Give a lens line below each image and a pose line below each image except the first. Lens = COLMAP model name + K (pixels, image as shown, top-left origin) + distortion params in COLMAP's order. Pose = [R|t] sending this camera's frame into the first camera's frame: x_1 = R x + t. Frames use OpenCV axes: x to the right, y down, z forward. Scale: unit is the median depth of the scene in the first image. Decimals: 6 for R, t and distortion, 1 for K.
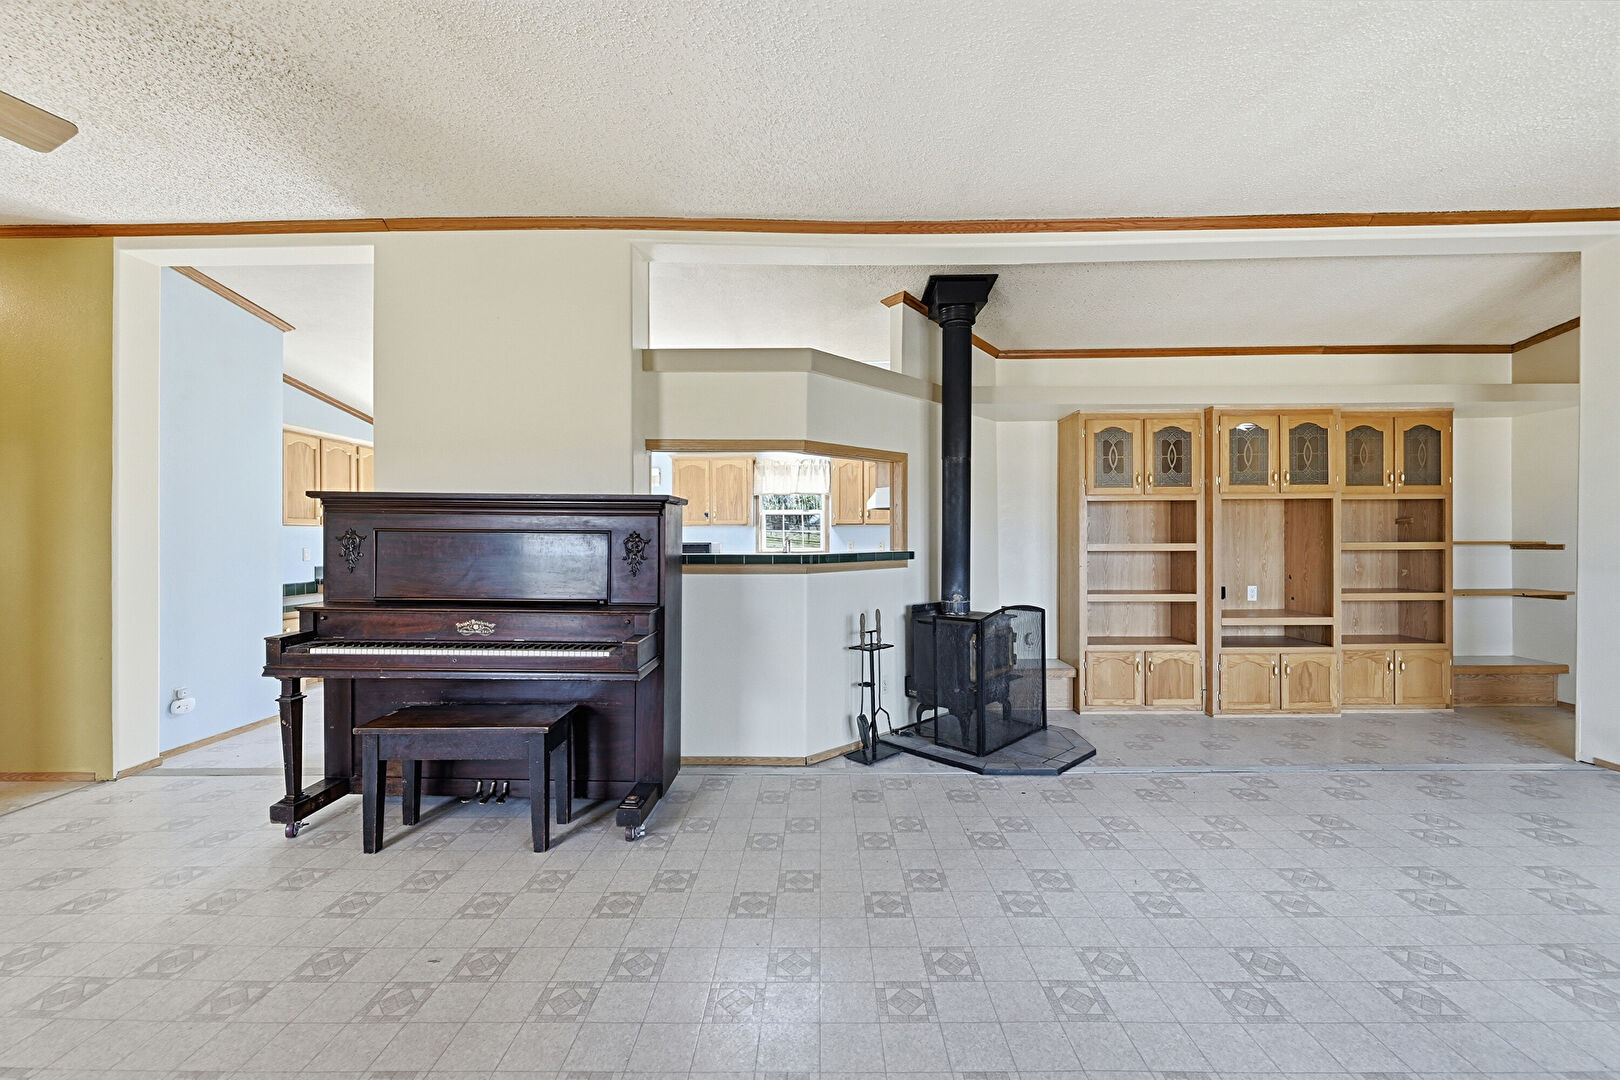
lens RADIAL K [[639.8, 0, 814.8], [0, 639.8, 542.0], [0, 0, 1]] dist [-0.000526, 0.000093]
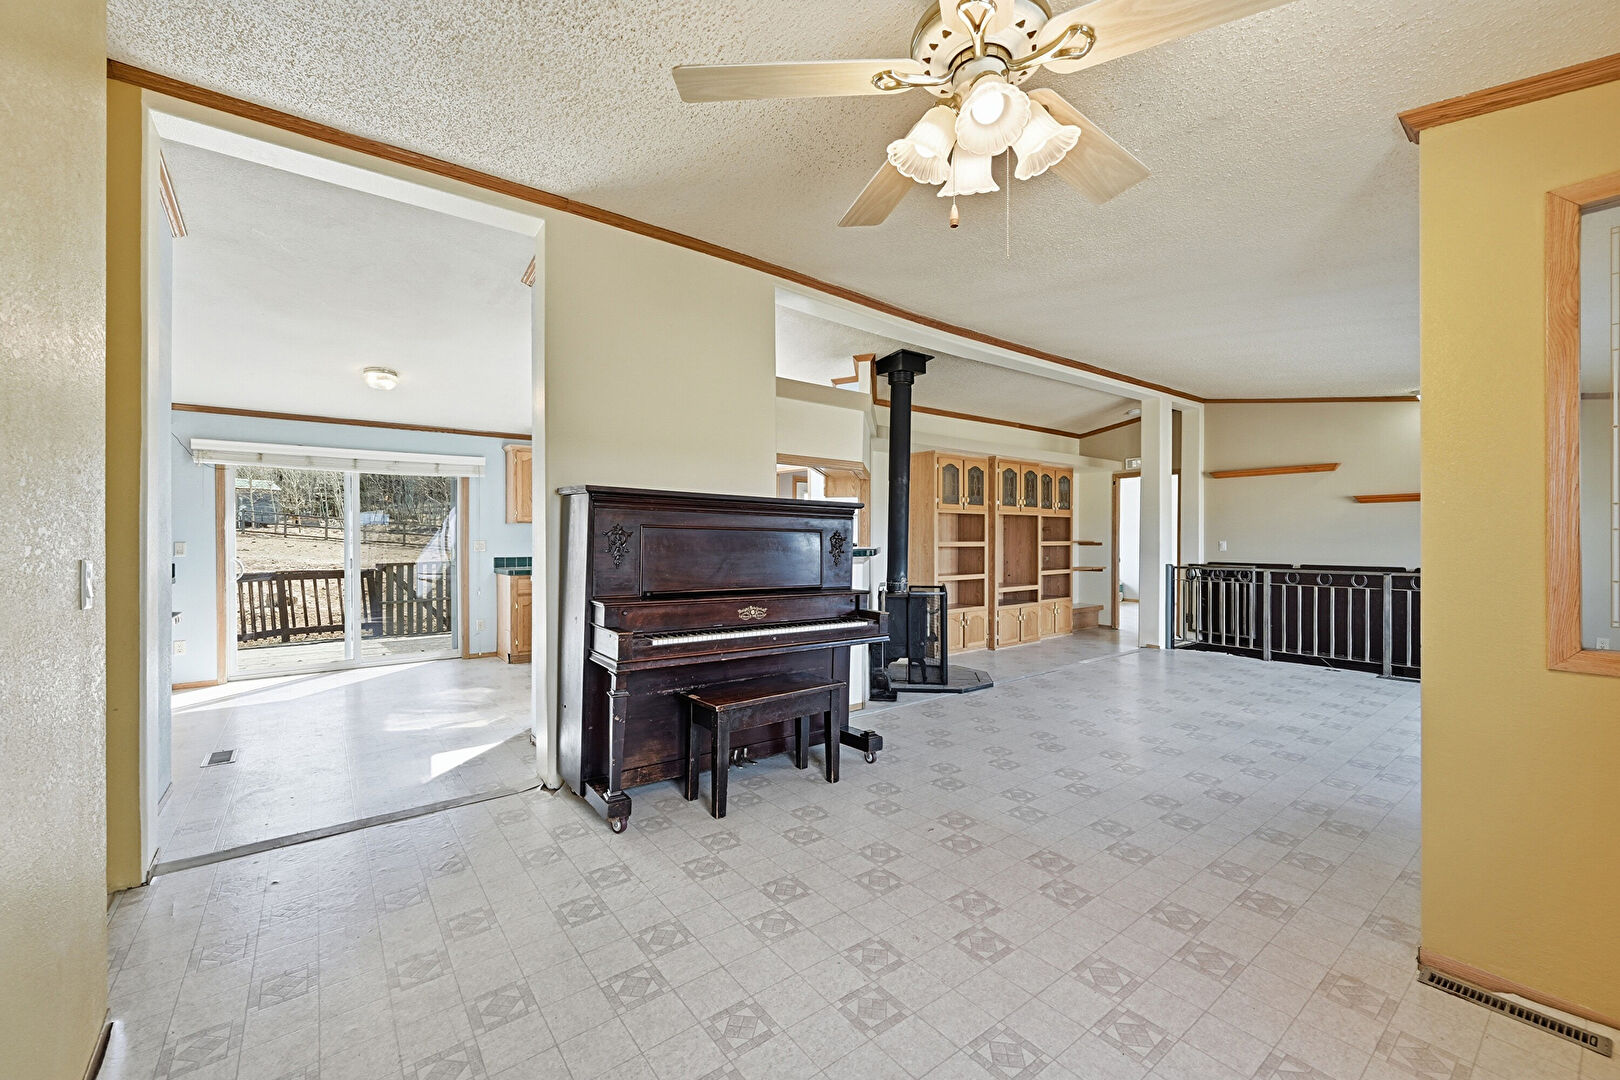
lens RADIAL K [[651.9, 0, 808.1], [0, 651.9, 543.0], [0, 0, 1]] dist [0.001236, 0.000206]
pose [[0.785678, 0.000517, 0.618636, -0.774910], [-0.001720, 0.999998, 0.001349, 0.004122], [-0.618634, -0.002124, 0.785677, 0.007648]]
